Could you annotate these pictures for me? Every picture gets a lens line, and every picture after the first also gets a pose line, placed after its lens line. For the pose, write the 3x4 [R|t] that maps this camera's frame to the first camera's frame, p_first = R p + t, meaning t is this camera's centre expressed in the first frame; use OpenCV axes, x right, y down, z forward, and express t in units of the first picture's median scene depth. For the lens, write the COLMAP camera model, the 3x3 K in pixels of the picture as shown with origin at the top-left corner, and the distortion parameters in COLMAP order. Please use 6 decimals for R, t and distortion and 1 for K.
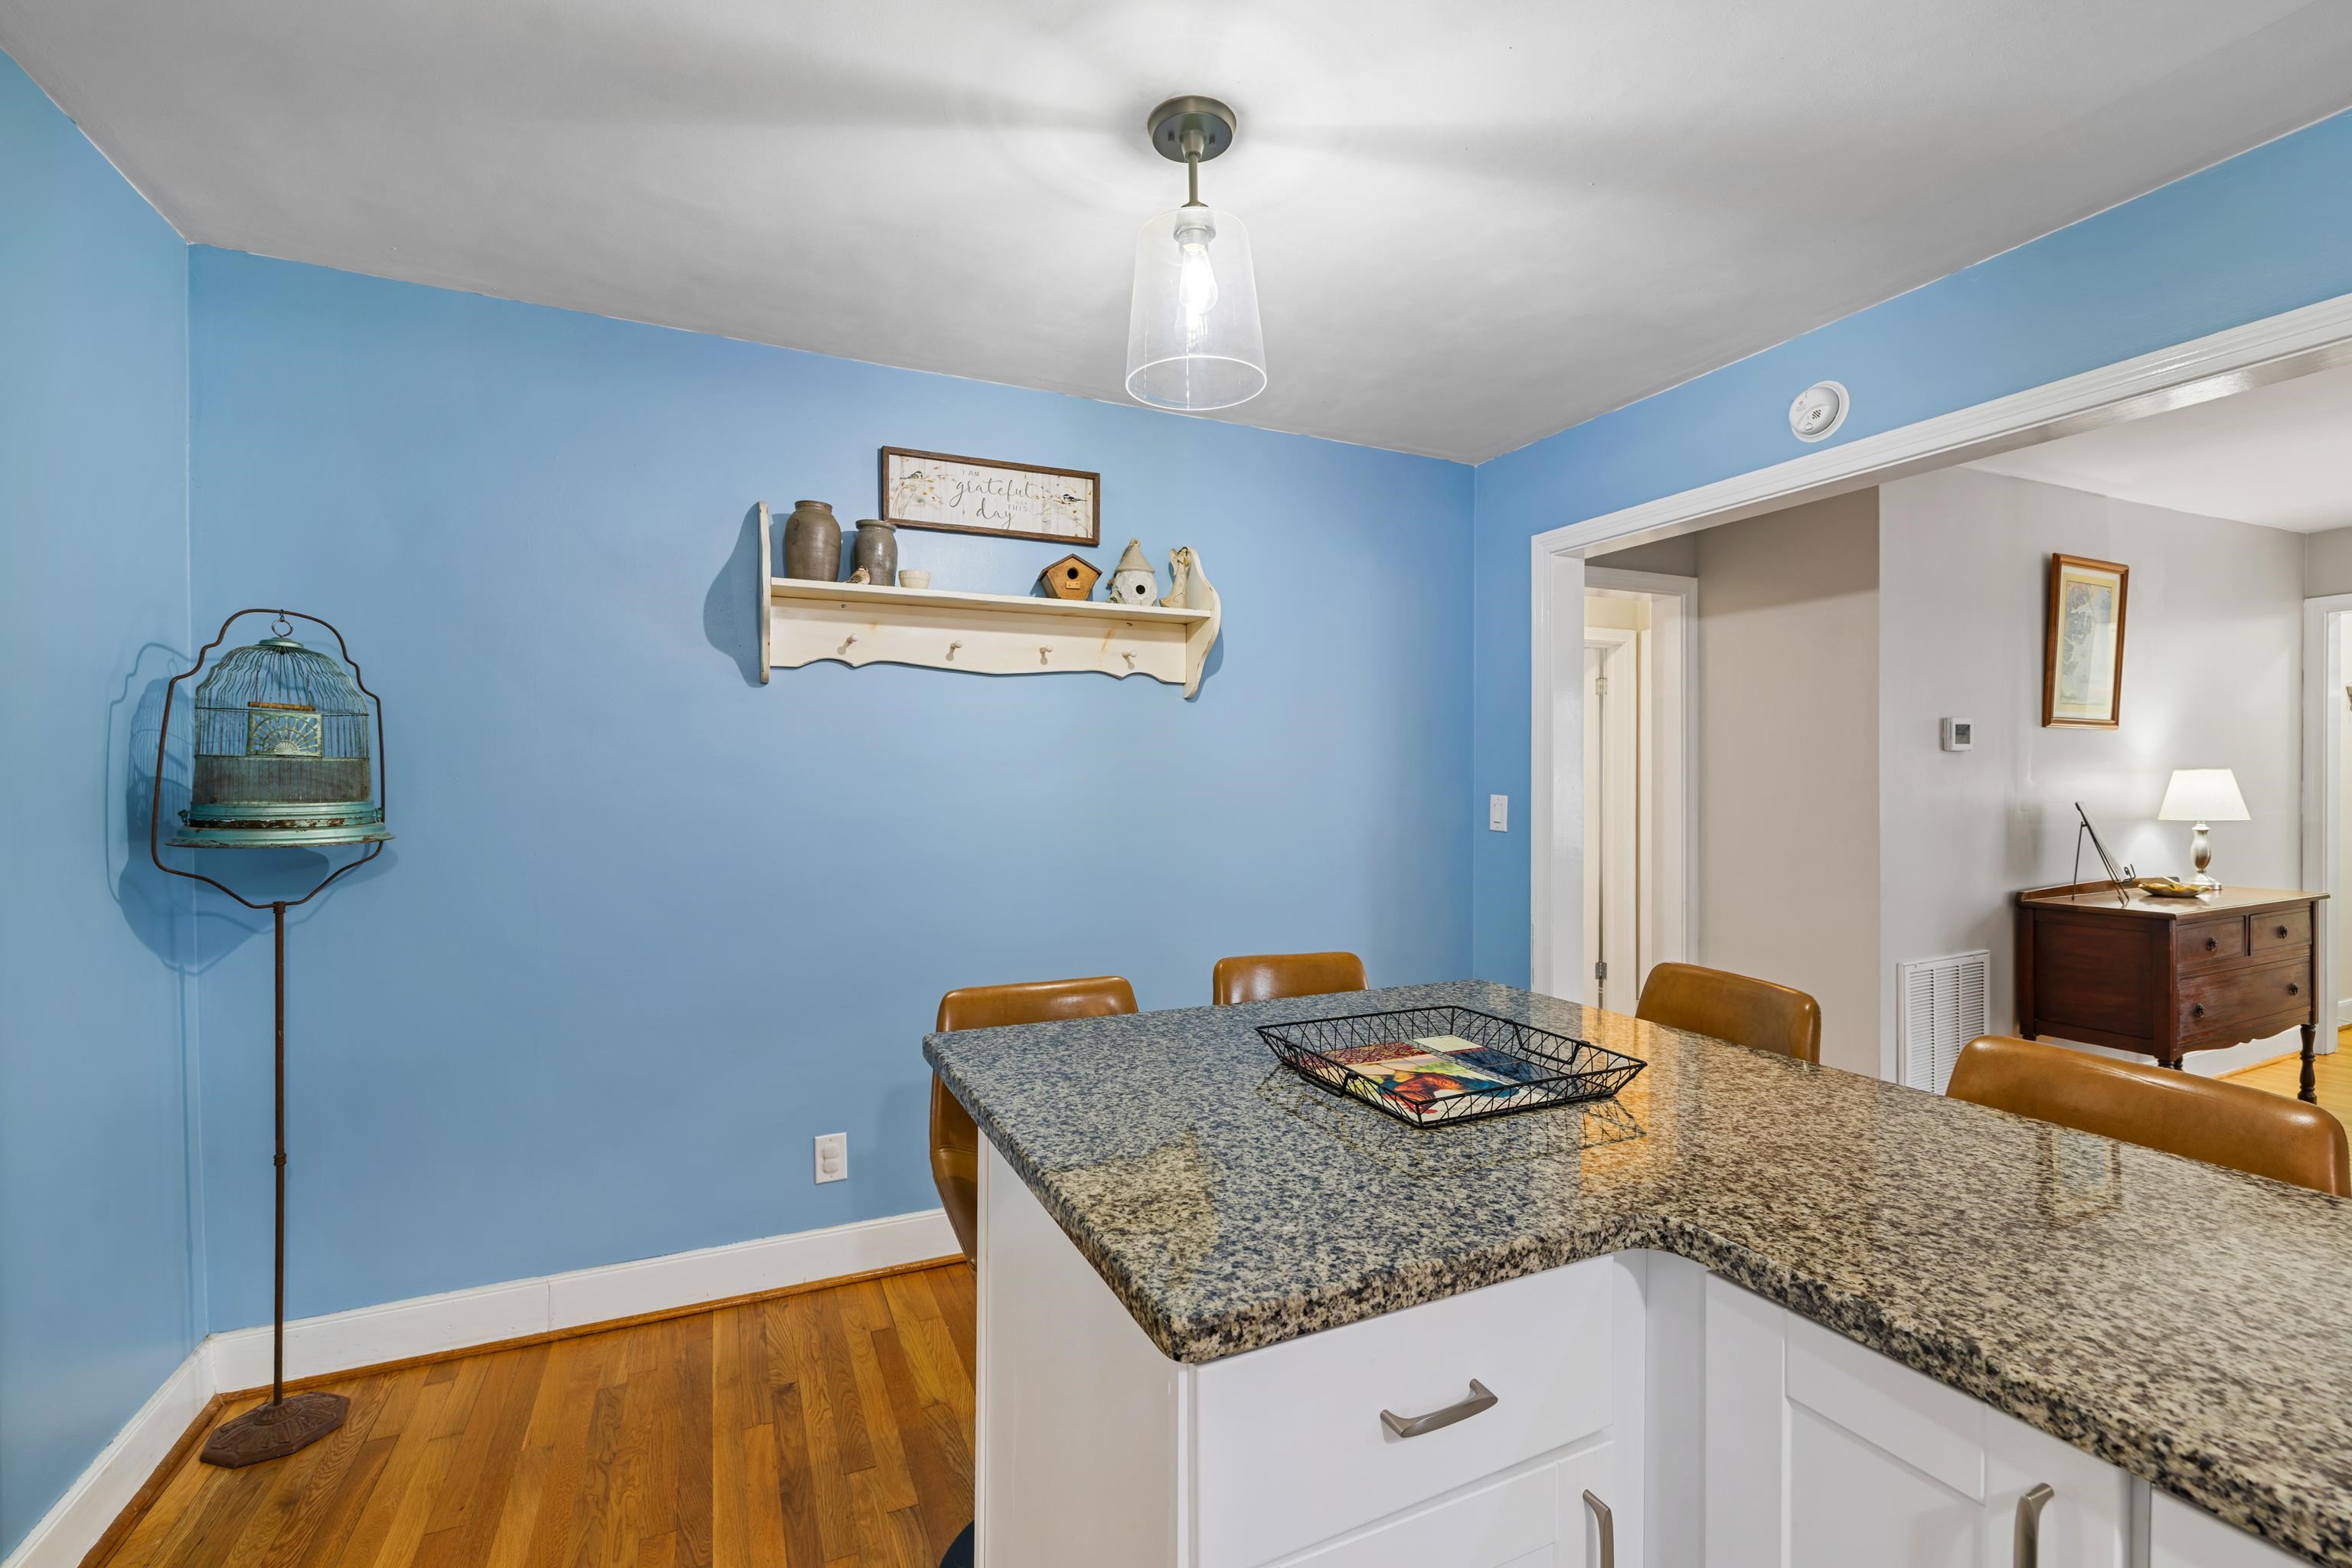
lens RADIAL K [[990.0, 0, 1157.5], [0, 990.0, 791.7], [0, 0, 1]] dist [-0.000257, 0.000122]
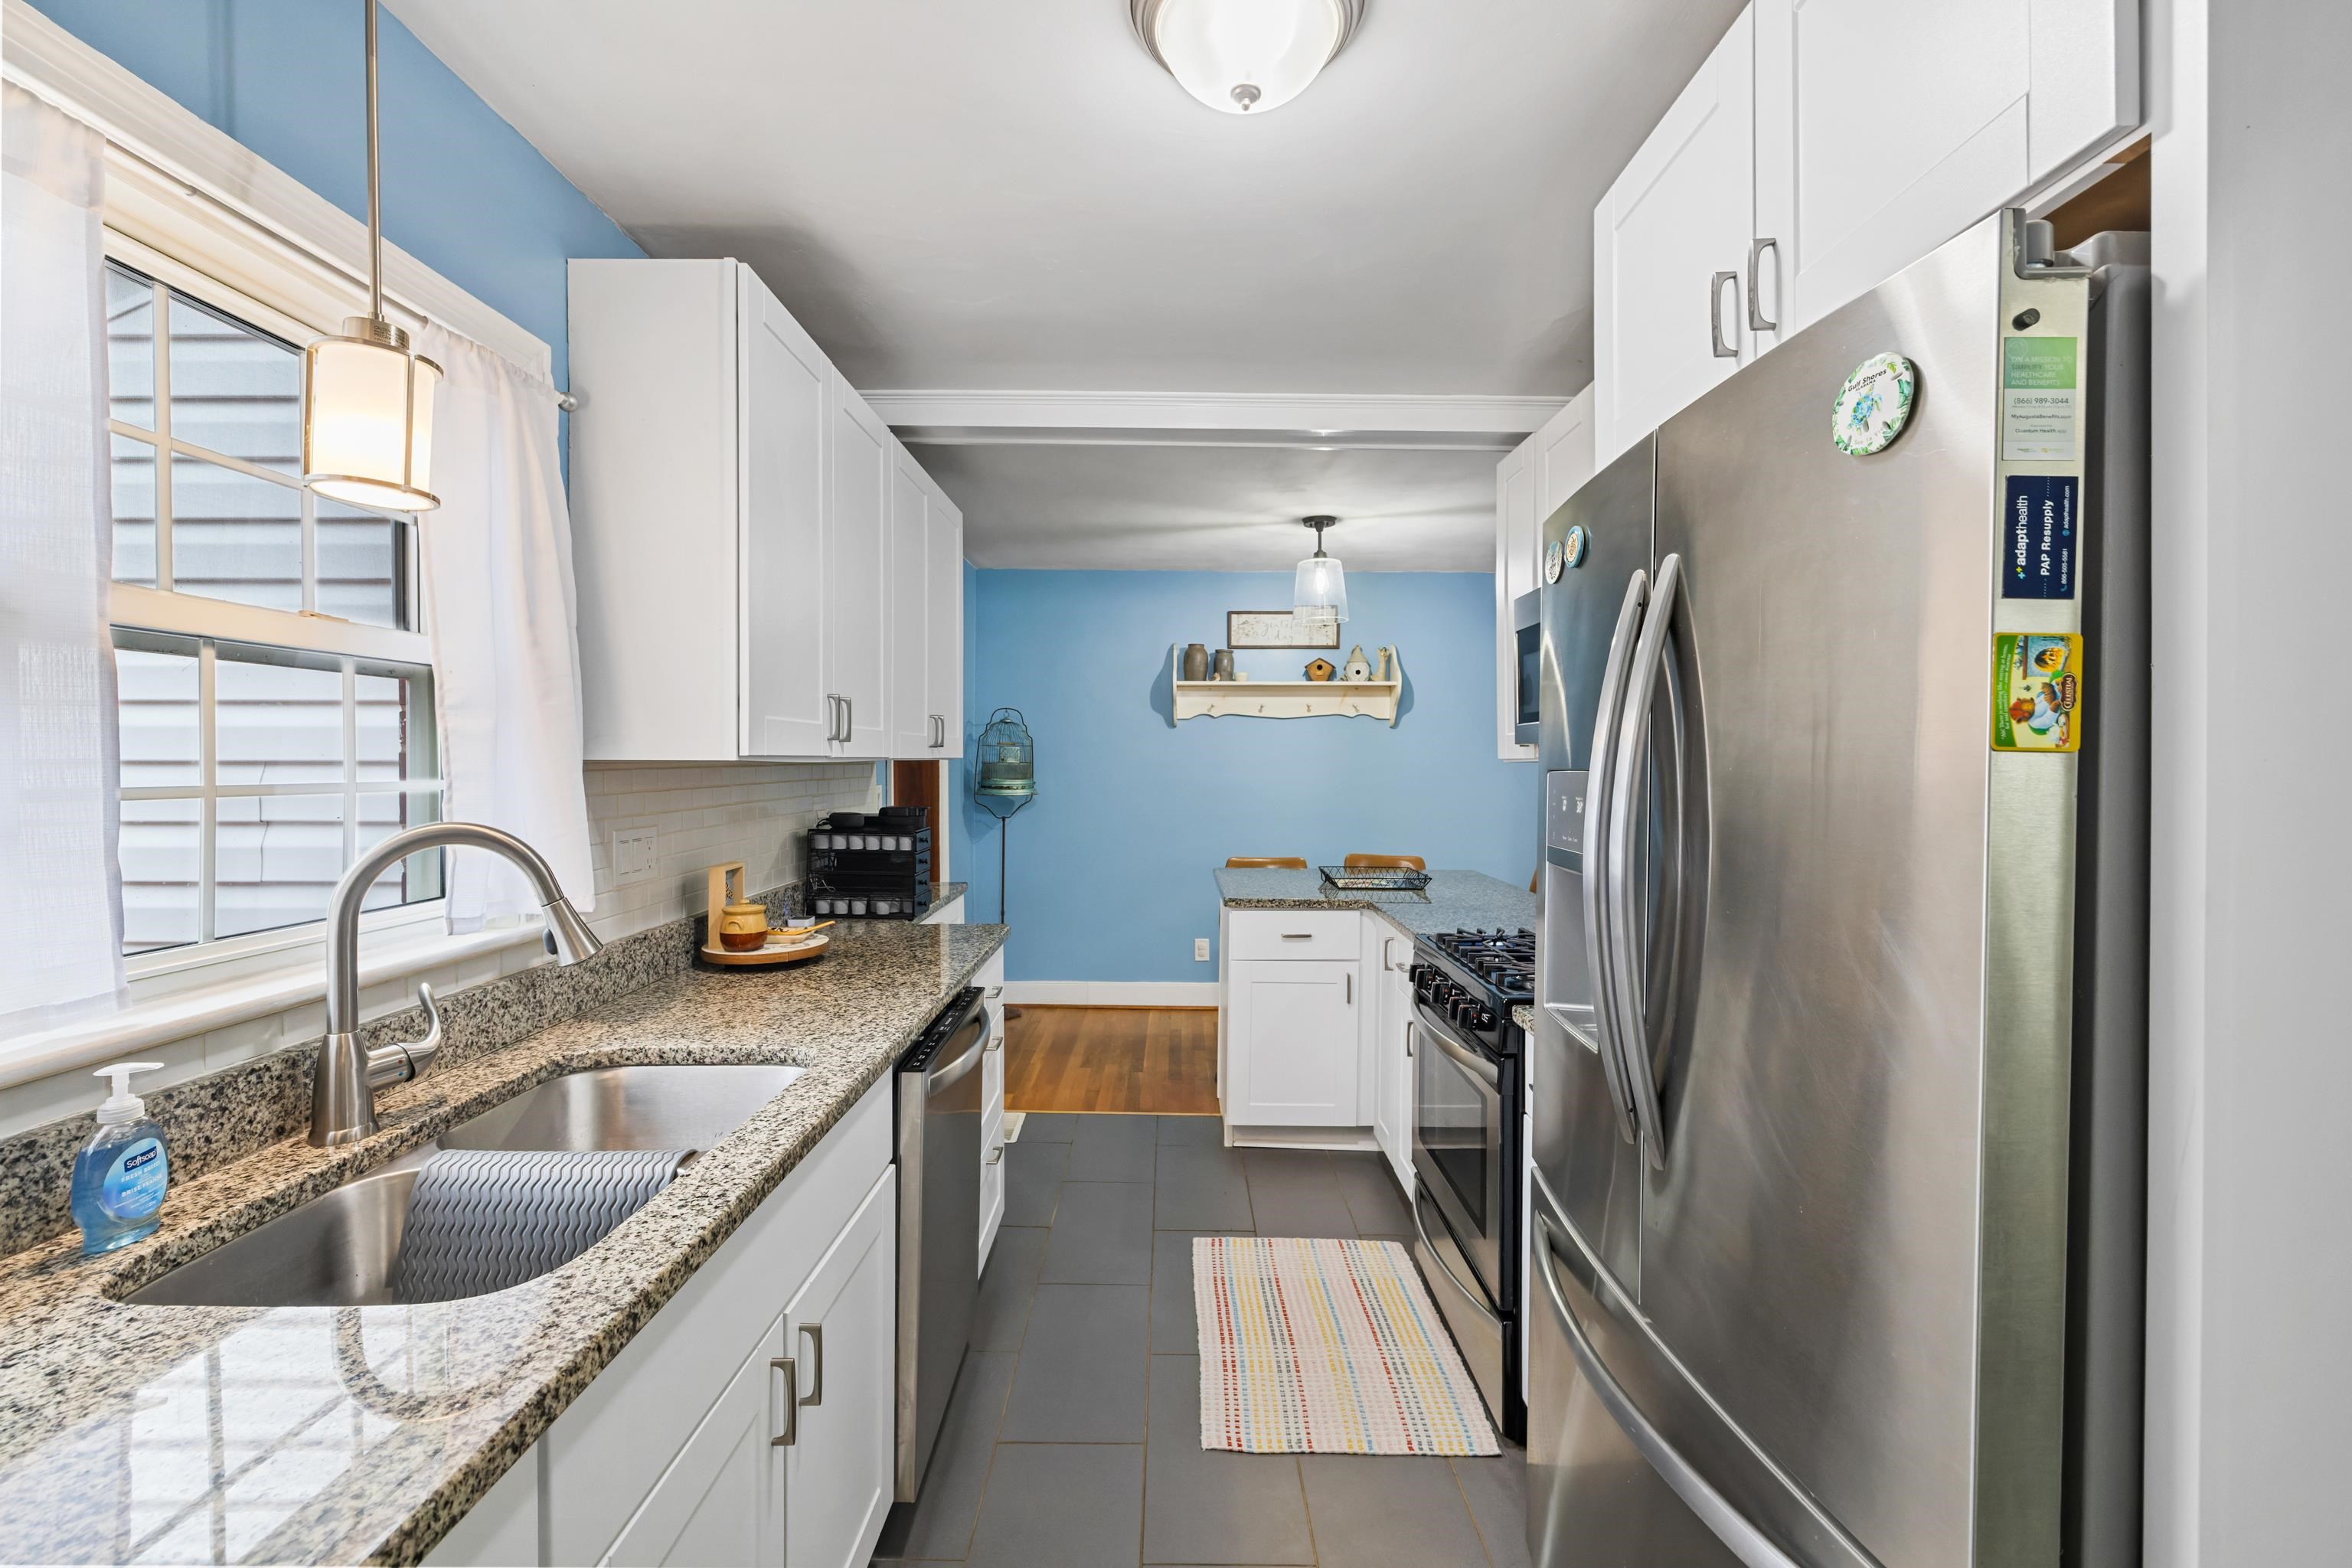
lens RADIAL K [[990.0, 0, 1176.2], [0, 990.0, 774.5], [0, 0, 1]] dist [-0.000257, 0.000122]
pose [[0.909222, 0.012564, -0.416123, 0.505421], [-0.009944, 0.999915, 0.008464, -0.023277], [0.416193, -0.003558, 0.909269, -0.964844]]
